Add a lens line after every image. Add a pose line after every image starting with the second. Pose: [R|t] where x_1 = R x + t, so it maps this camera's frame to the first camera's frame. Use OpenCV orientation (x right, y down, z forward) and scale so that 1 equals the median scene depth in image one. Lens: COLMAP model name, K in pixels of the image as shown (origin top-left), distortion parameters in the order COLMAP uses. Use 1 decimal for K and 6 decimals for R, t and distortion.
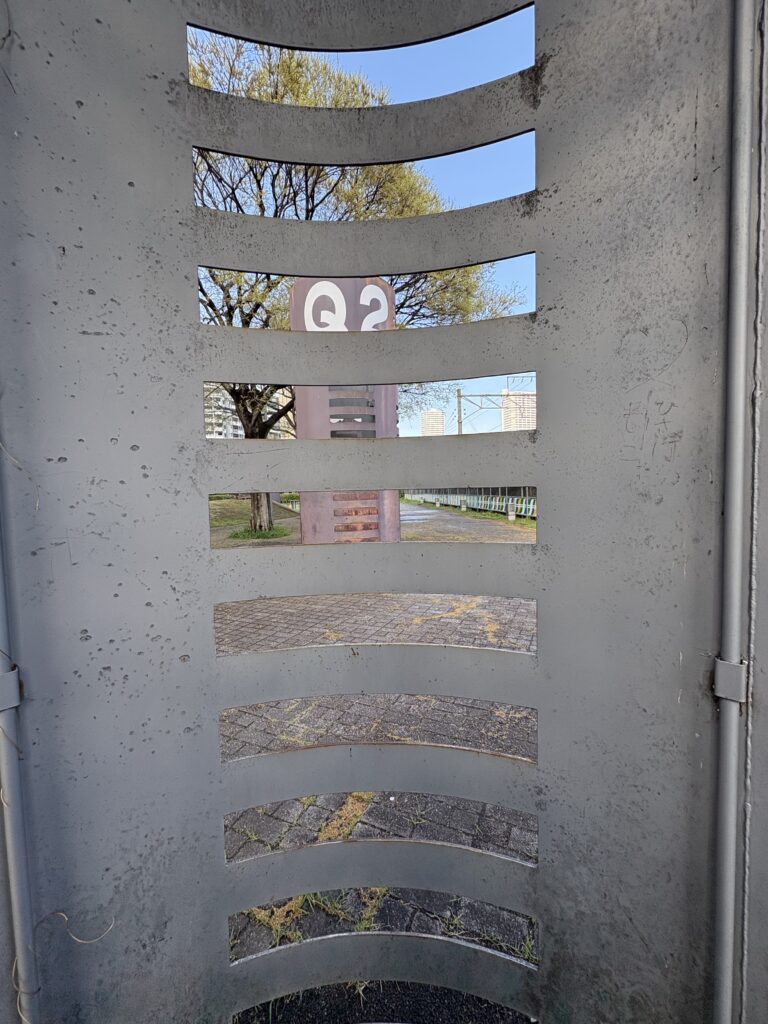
lens RADIAL K [[410.5, 0, 384.0], [0, 410.5, 512.0], [0, 0, 1]] dist [-0.000413, -0.000114]
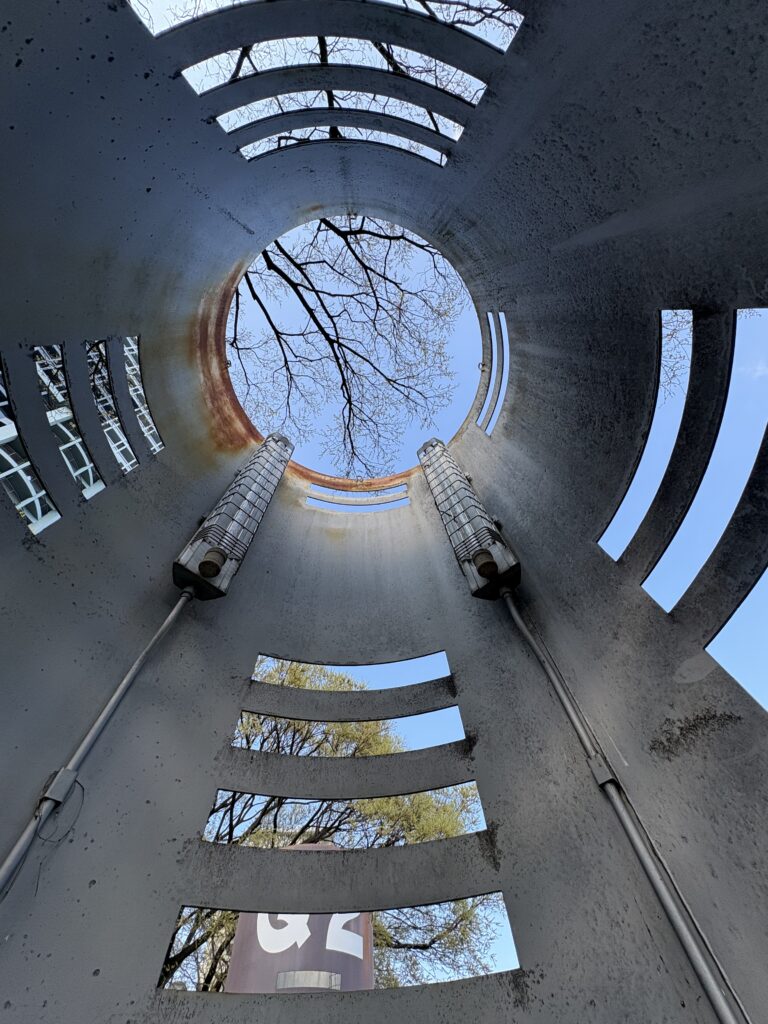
lens RADIAL K [[410.5, 0, 384.0], [0, 410.5, 512.0], [0, 0, 1]] dist [-0.000413, -0.000114]
pose [[0.992776, 0.097741, 0.069588, -0.124078], [0.025709, 0.393225, -0.919083, -0.303970], [-0.117196, 0.914233, 0.387871, -0.326519]]
